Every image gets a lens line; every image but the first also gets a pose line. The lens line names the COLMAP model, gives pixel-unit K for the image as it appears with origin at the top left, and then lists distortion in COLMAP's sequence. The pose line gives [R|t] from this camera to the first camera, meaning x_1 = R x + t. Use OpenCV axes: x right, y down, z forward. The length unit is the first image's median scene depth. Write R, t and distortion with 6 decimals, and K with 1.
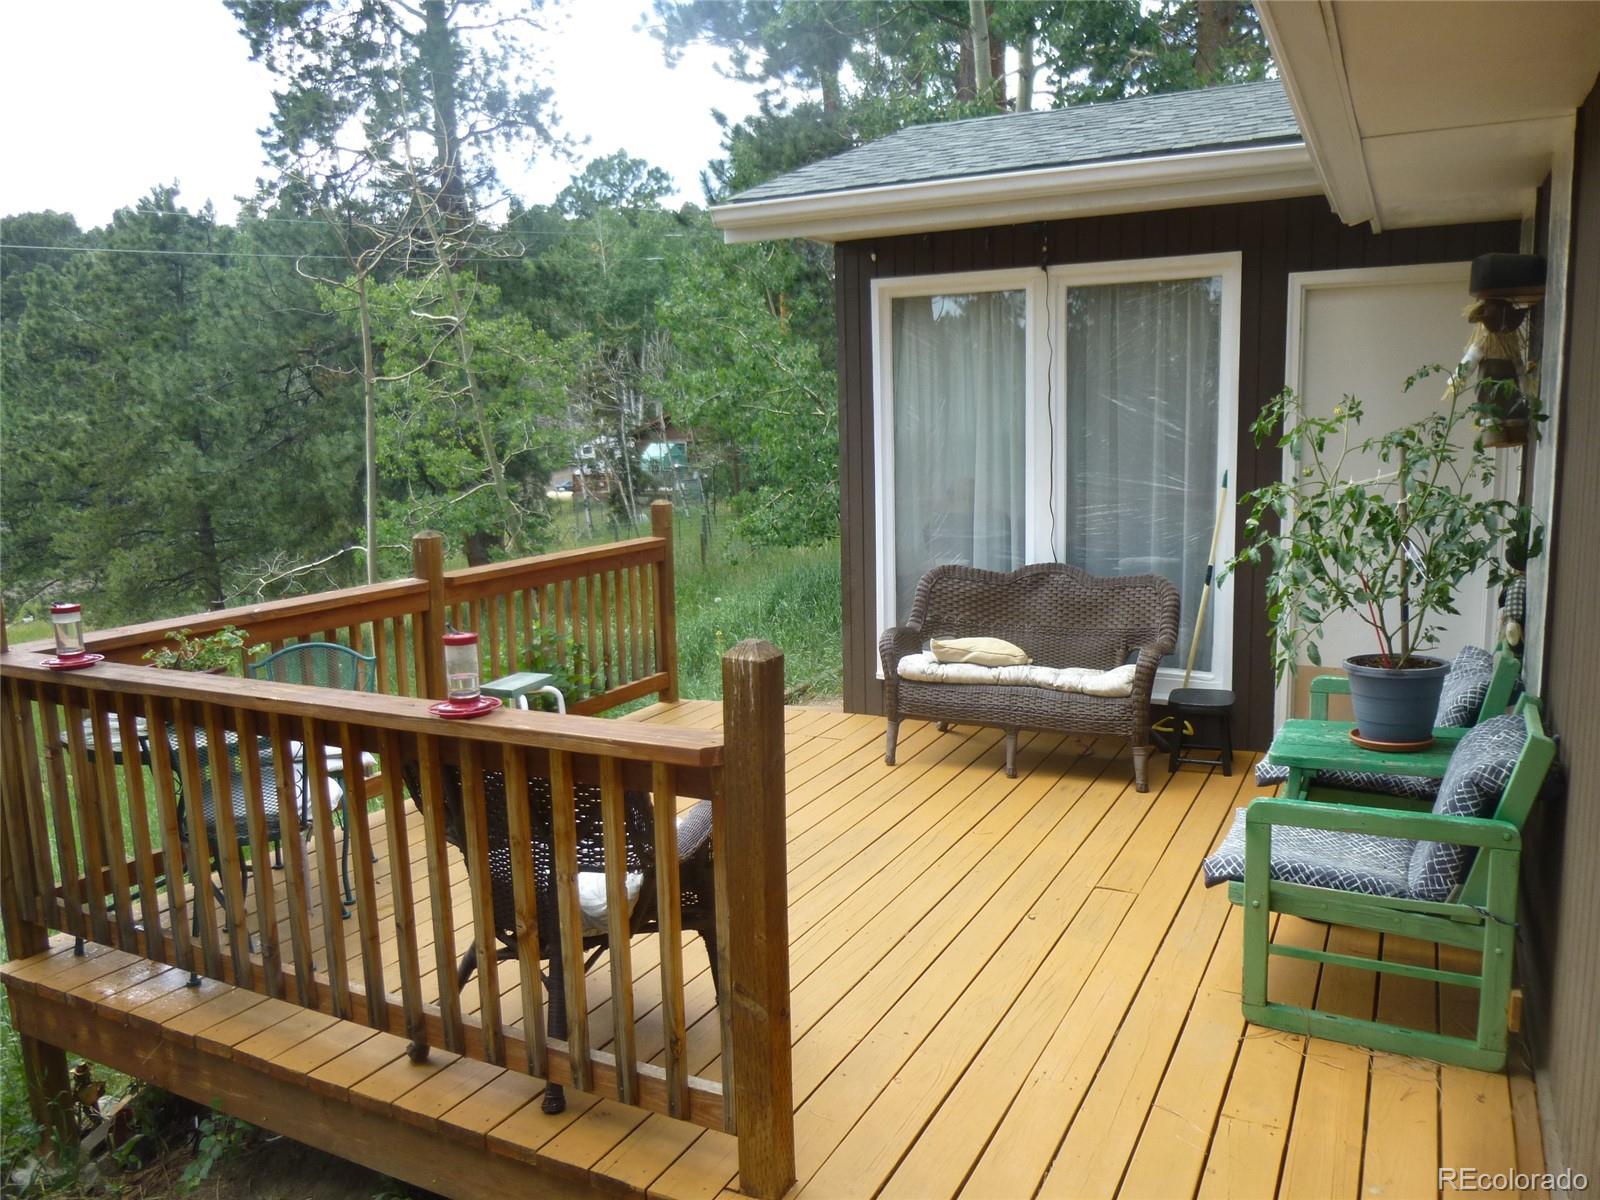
lens RADIAL K [[1209.0, 0, 808.9], [0, 1209.0, 615.8], [0, 0, 1]] dist [-0.048368, 0.051464]
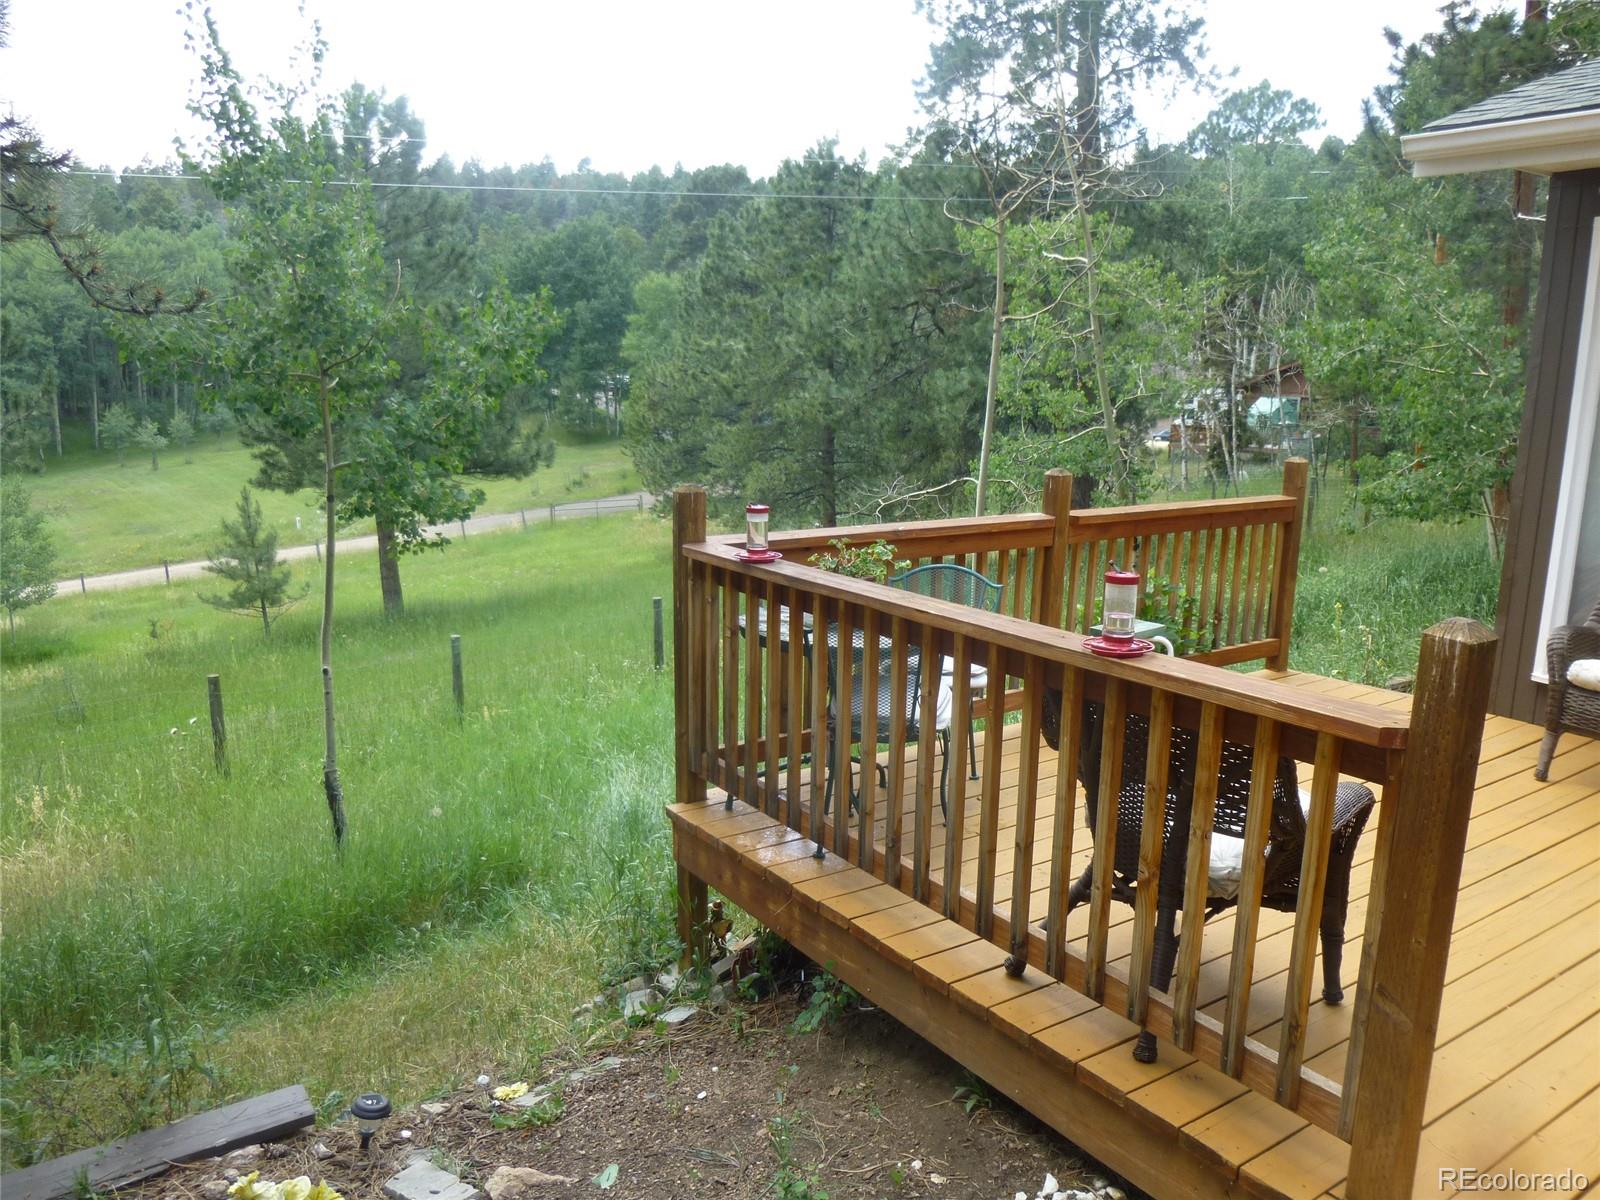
lens RADIAL K [[1209.0, 0, 808.1], [0, 1209.0, 612.6], [0, 0, 1]] dist [-0.048368, 0.051464]
pose [[0.887806, 0.133233, -0.440510, -0.033144], [-0.114887, 0.991035, 0.068197, 0.004115], [0.445647, -0.009937, 0.895154, -0.005905]]
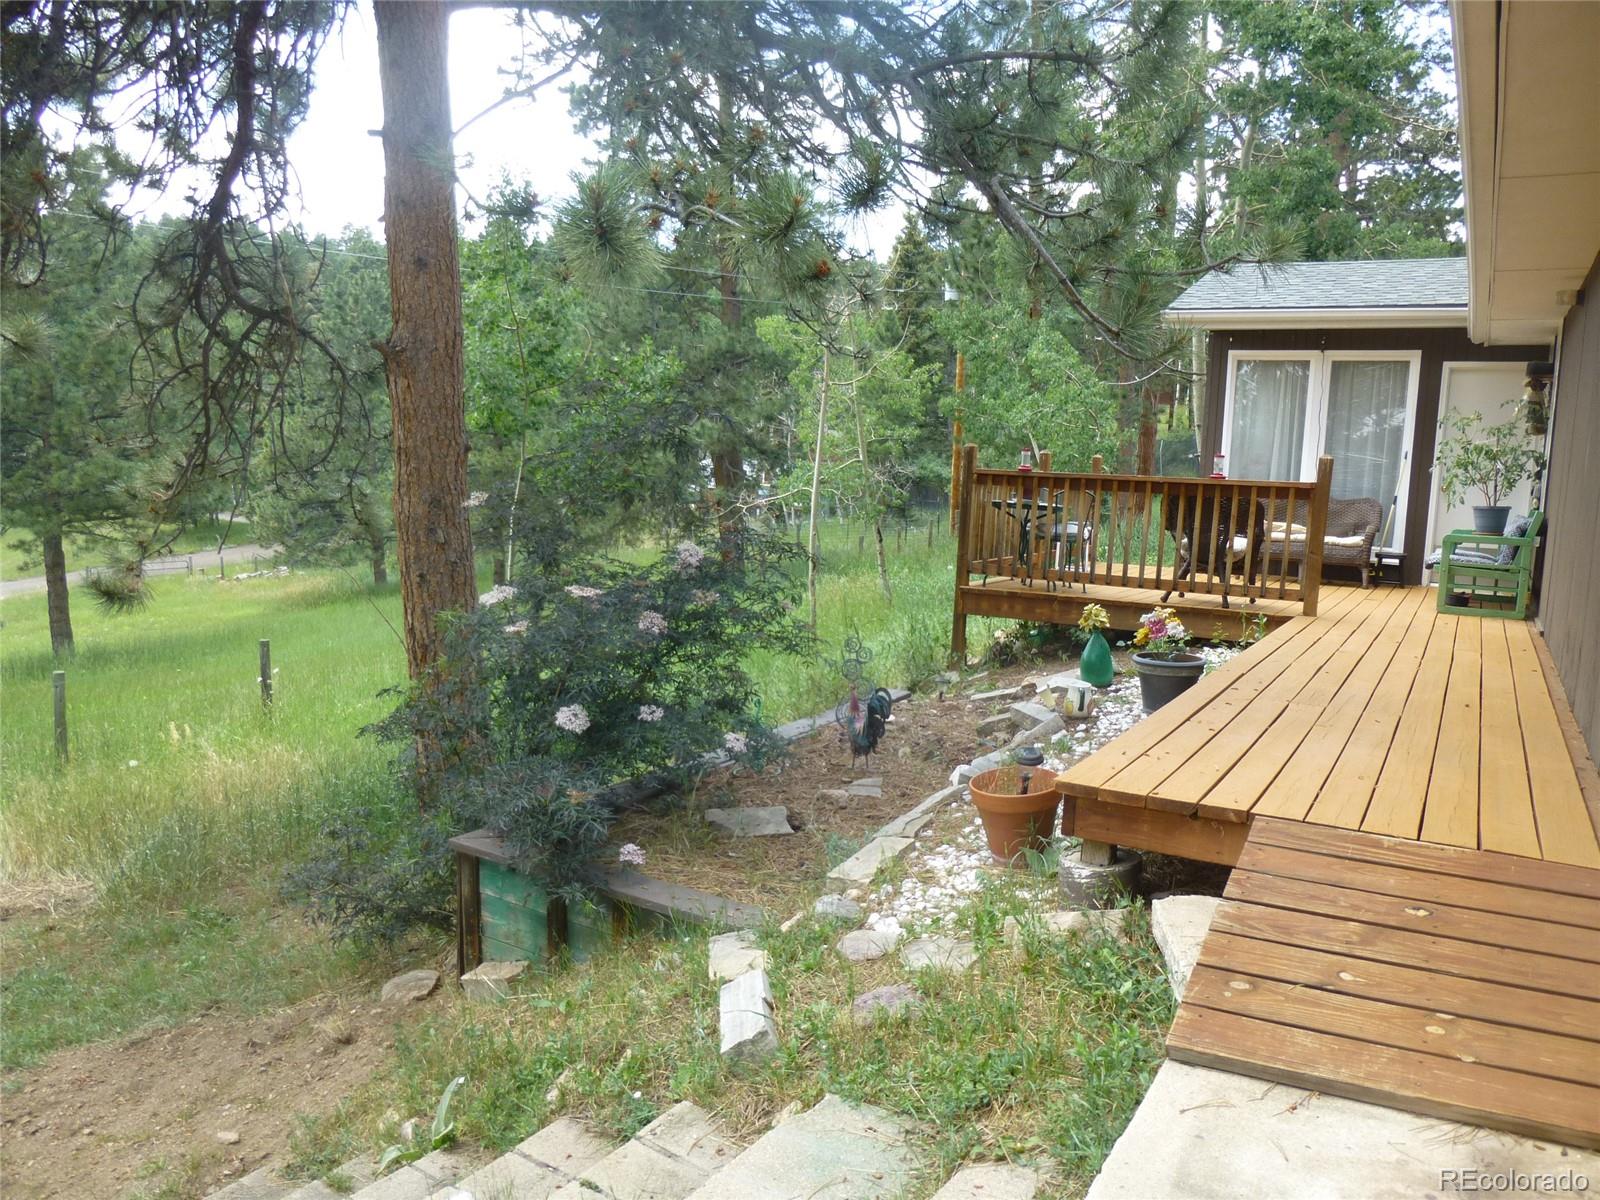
lens RADIAL K [[1209.0, 0, 812.4], [0, 1209.0, 611.4], [0, 0, 1]] dist [-0.048368, 0.051464]
pose [[0.996939, 0.072858, -0.028346, -0.616544], [-0.073882, 0.996582, -0.036959, 0.316049], [0.025557, 0.038940, 0.998915, -1.128433]]
